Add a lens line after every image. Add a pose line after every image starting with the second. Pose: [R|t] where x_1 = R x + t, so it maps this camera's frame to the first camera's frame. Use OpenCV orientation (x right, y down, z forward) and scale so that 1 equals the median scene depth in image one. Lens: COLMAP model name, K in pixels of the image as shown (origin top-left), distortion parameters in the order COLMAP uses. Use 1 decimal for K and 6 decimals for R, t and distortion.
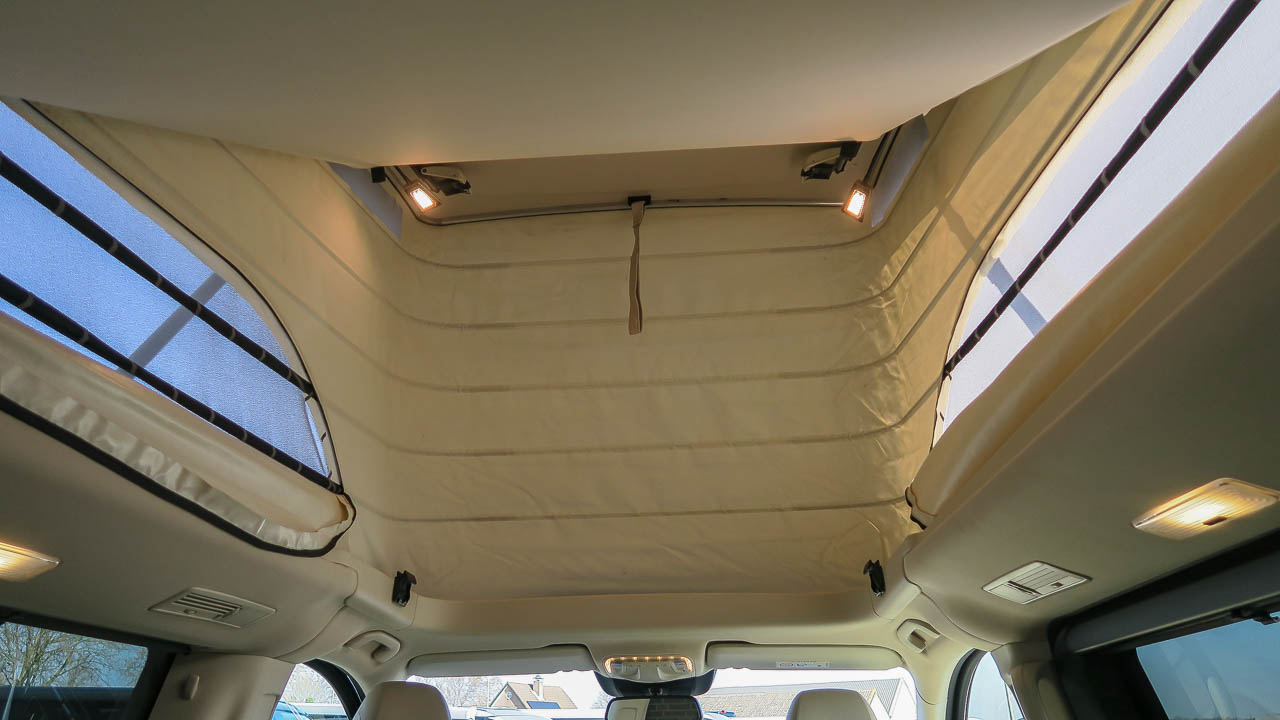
lens RADIAL K [[885.9, 0, 624.9], [0, 885.9, 367.6], [0, 0, 1]] dist [-0.033947, 0.025179]
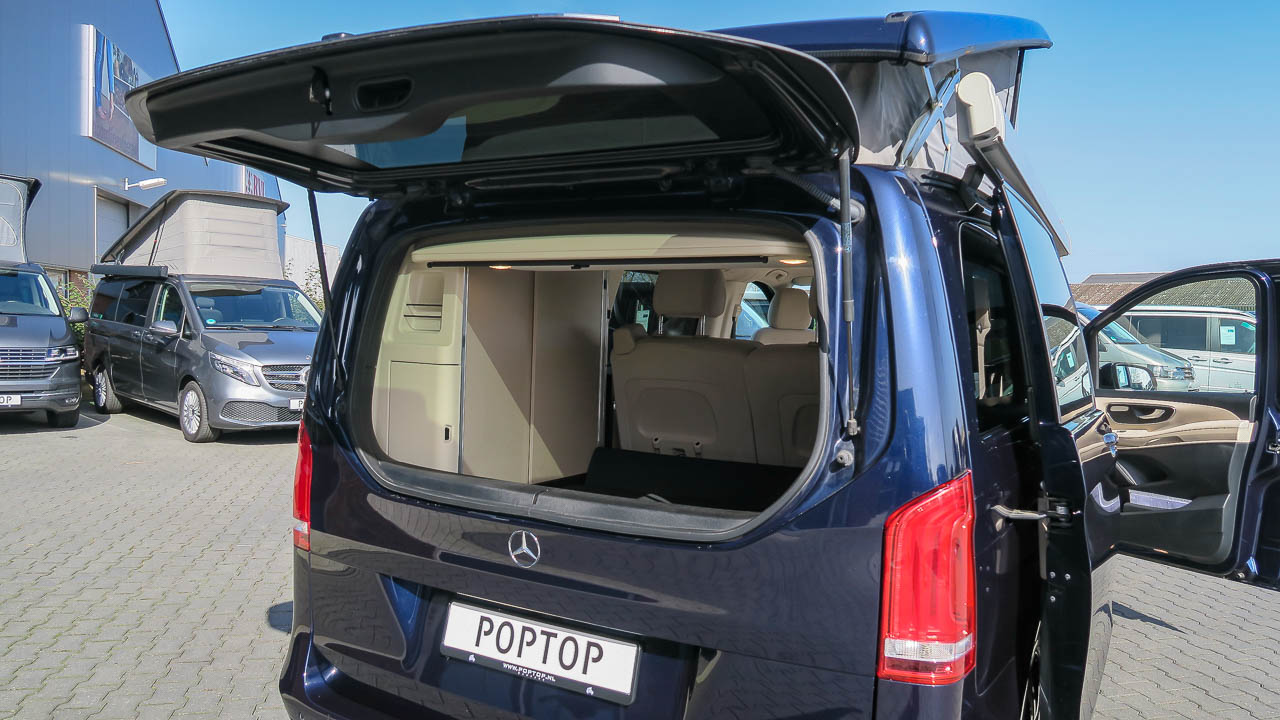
lens RADIAL K [[885.9, 0, 624.9], [0, 885.9, 367.6], [0, 0, 1]] dist [-0.033947, 0.025179]
pose [[0.901882, 0.046548, -0.429468, 0.429616], [0.146873, 0.901910, 0.406186, -0.547618], [0.406248, -0.429409, 0.806579, -1.351097]]
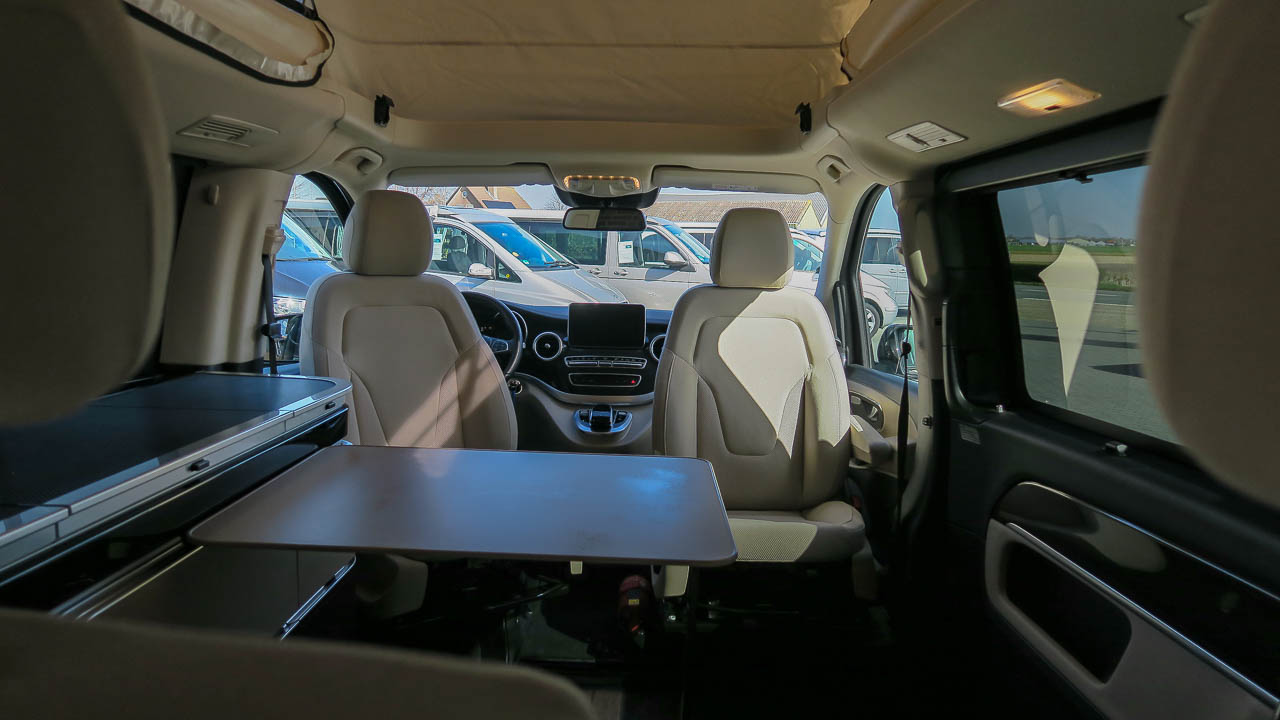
lens RADIAL K [[885.9, 0, 624.9], [0, 885.9, 367.6], [0, 0, 1]] dist [-0.033947, 0.025179]
pose [[0.998011, 0.021406, 0.059296, -0.007352], [-0.049121, 0.853598, 0.518611, -0.065306], [-0.039513, -0.520492, 0.852952, -0.126593]]
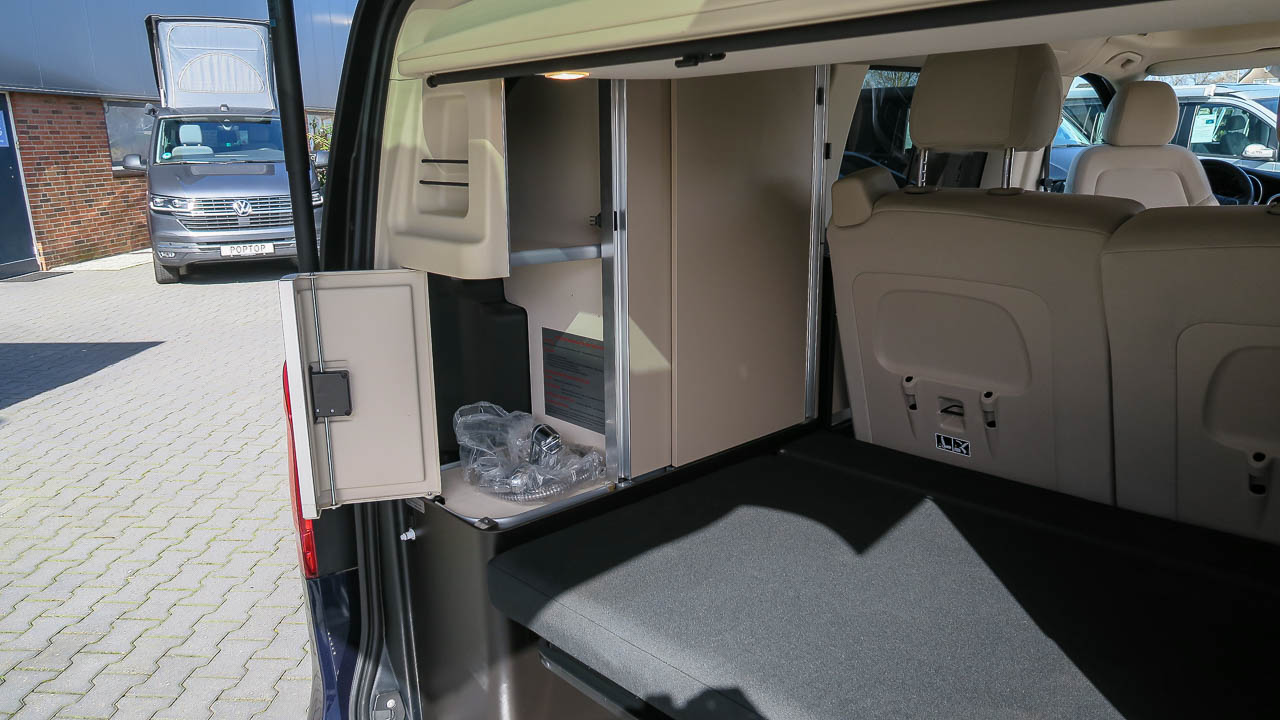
lens RADIAL K [[885.9, 0, 624.9], [0, 885.9, 367.6], [0, 0, 1]] dist [-0.033947, 0.025179]
pose [[0.741563, 0.149335, -0.654051, 0.168754], [0.291106, 0.806725, 0.514249, -0.323065], [0.604435, -0.571746, 0.554766, -0.755819]]
